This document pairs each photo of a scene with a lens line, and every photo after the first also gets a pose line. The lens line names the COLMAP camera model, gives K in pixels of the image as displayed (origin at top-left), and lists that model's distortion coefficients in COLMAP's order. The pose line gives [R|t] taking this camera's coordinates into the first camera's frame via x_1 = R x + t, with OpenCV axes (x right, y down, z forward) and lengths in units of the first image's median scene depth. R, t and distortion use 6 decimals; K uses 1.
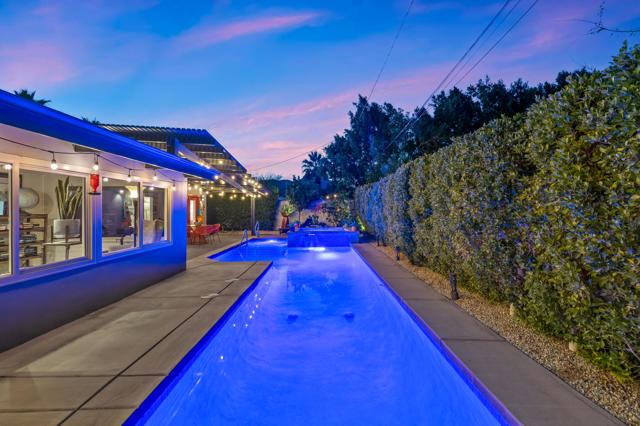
lens RADIAL K [[268.7, 0, 317.4], [0, 268.7, 210.7], [0, 0, 1]] dist [-0.000893, -0.000042]
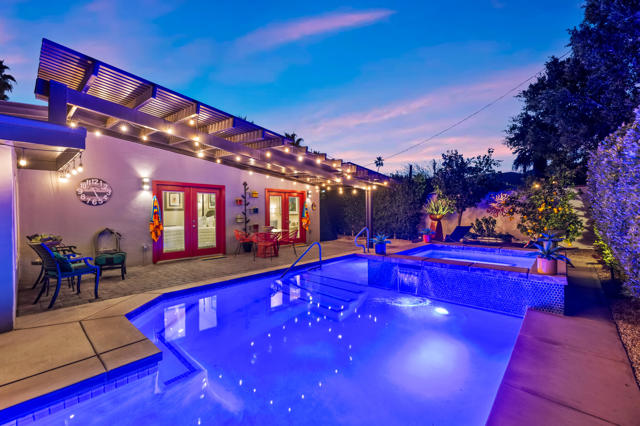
lens RADIAL K [[268.7, 0, 316.8], [0, 268.7, 214.2], [0, 0, 1]] dist [-0.000893, -0.000042]
pose [[0.739116, 0.009897, -0.673506, 0.097187], [0.001269, 0.999870, 0.016086, -0.001489], [0.673577, -0.012744, 0.739007, 0.372228]]
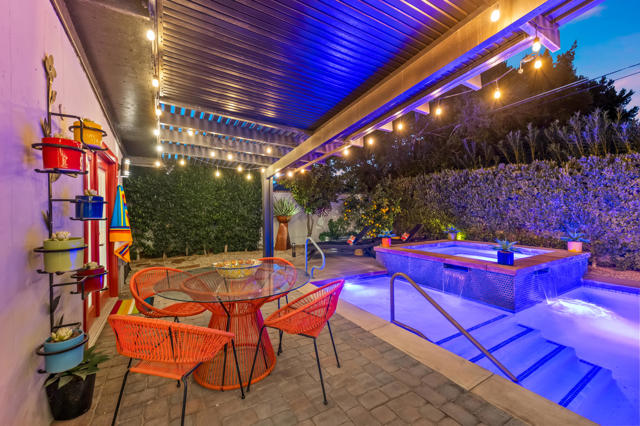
lens RADIAL K [[268.7, 0, 321.5], [0, 268.7, 214.7], [0, 0, 1]] dist [-0.000893, -0.000042]
pose [[0.865611, -0.006570, 0.500674, -0.331212], [0.000857, 0.999932, 0.011638, 0.001294], [-0.500716, -0.009645, 0.865558, 0.532197]]
